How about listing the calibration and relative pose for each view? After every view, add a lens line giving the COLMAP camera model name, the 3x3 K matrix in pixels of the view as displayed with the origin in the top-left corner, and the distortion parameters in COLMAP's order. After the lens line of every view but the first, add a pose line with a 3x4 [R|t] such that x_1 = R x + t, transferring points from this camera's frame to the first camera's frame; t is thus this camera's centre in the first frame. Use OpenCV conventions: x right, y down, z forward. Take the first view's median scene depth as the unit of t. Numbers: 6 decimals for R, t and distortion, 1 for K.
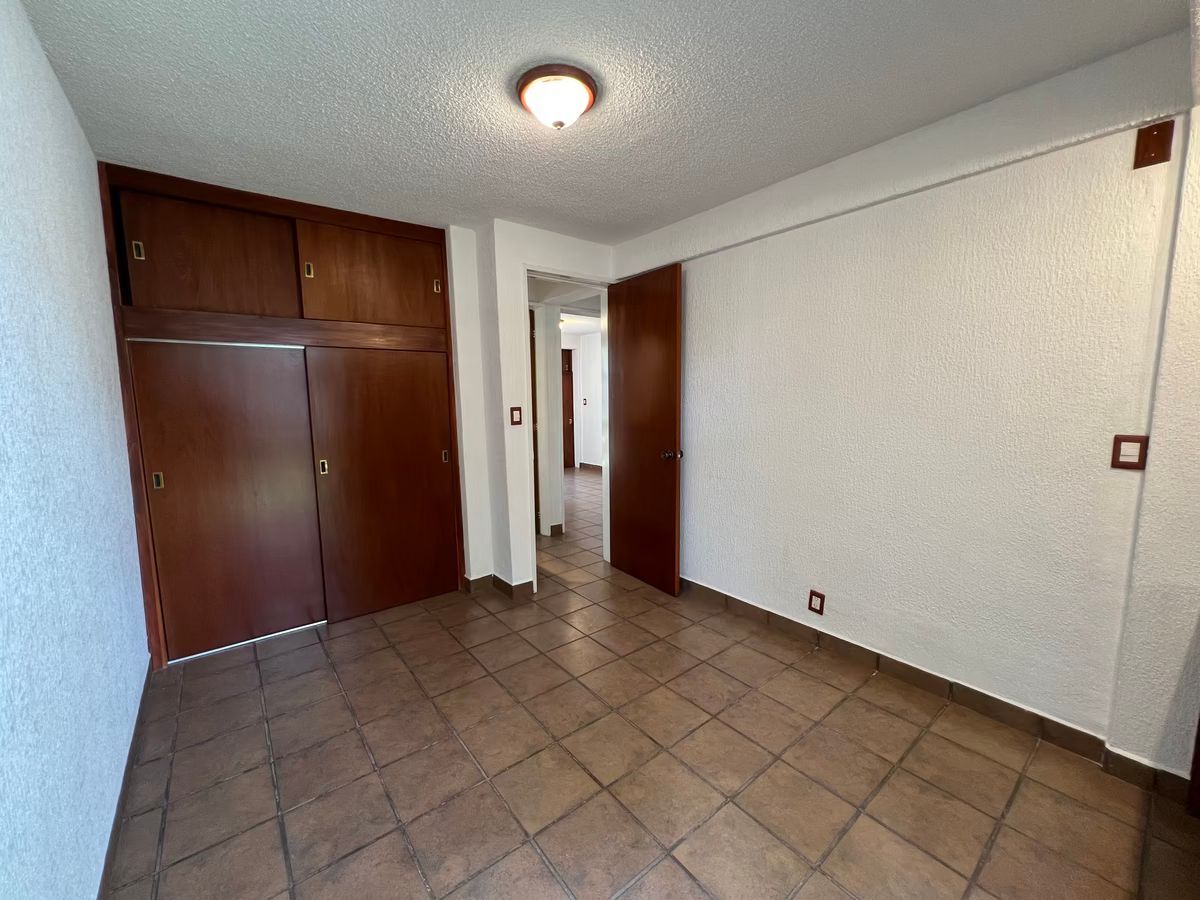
lens RADIAL K [[478.6, 0, 598.9], [0, 478.6, 450.0], [0, 0, 1]] dist [-0.007104, -0.000457]
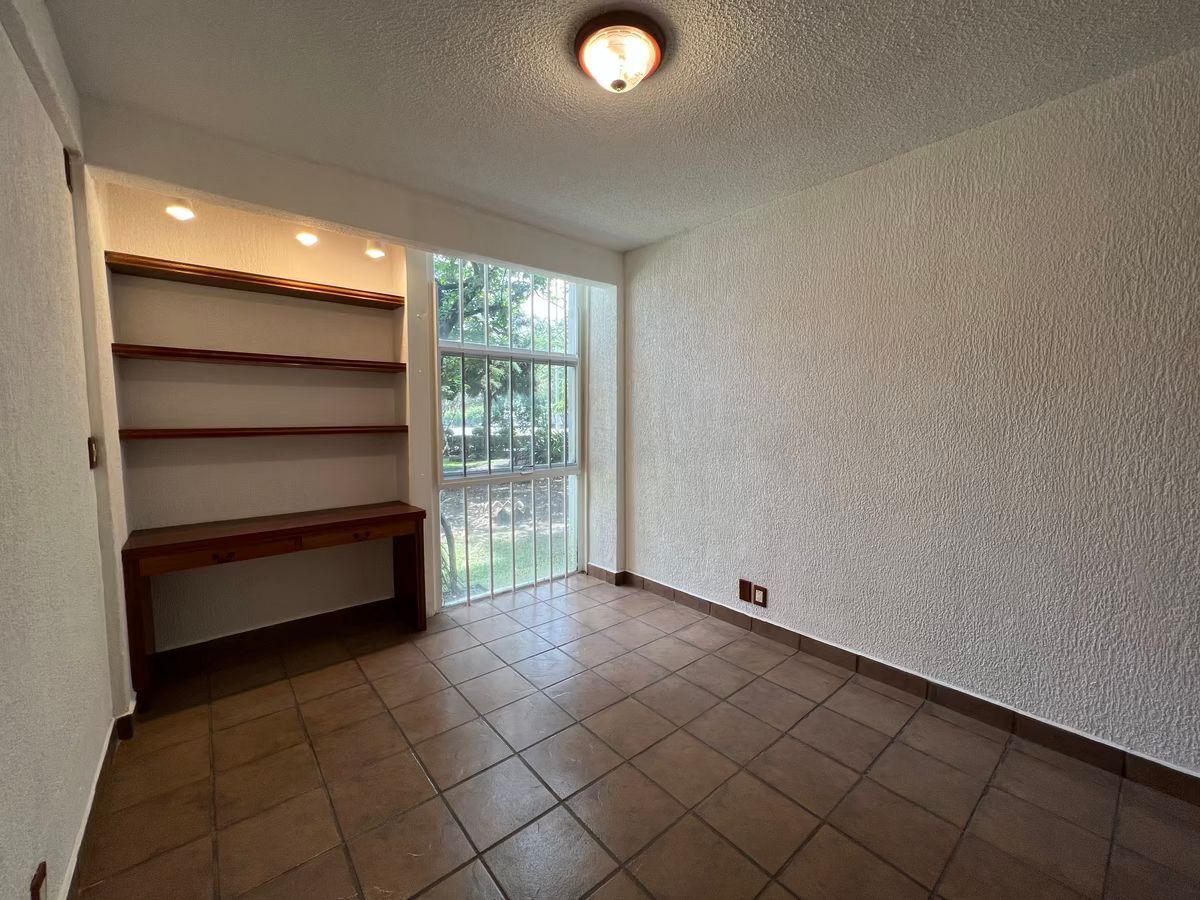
lens RADIAL K [[478.6, 0, 605.6], [0, 478.6, 452.3], [0, 0, 1]] dist [-0.007104, -0.000457]
pose [[-0.999349, 0.011884, -0.034068, -0.018572], [0.004966, 0.980518, 0.196365, -0.179681], [0.035738, 0.196068, -0.979939, 1.856253]]
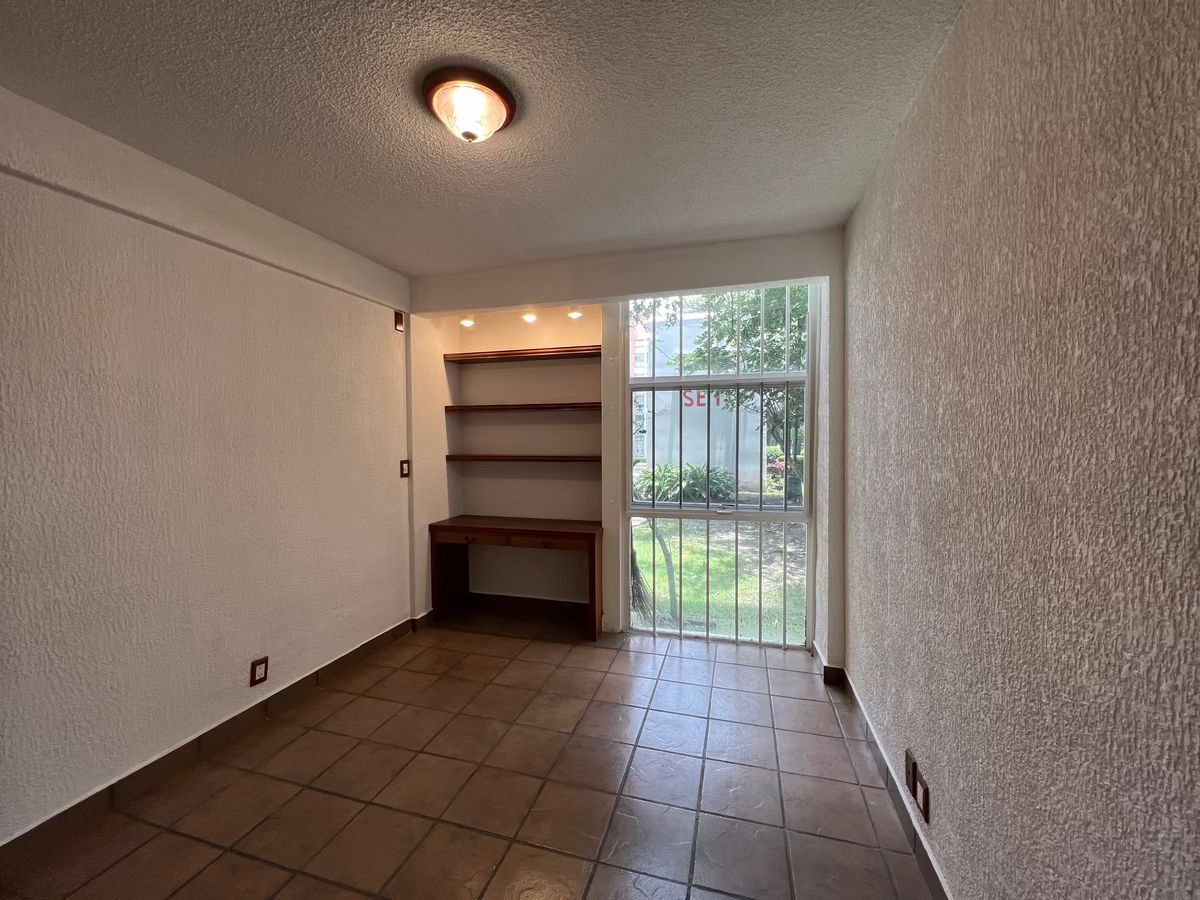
lens RADIAL K [[478.6, 0, 599.1], [0, 478.6, 451.3], [0, 0, 1]] dist [-0.007104, -0.000457]
pose [[-0.578169, -0.010226, 0.815853, -0.888049], [0.107890, 0.990183, 0.088870, -0.139303], [-0.808752, 0.139405, -0.571390, 1.302611]]
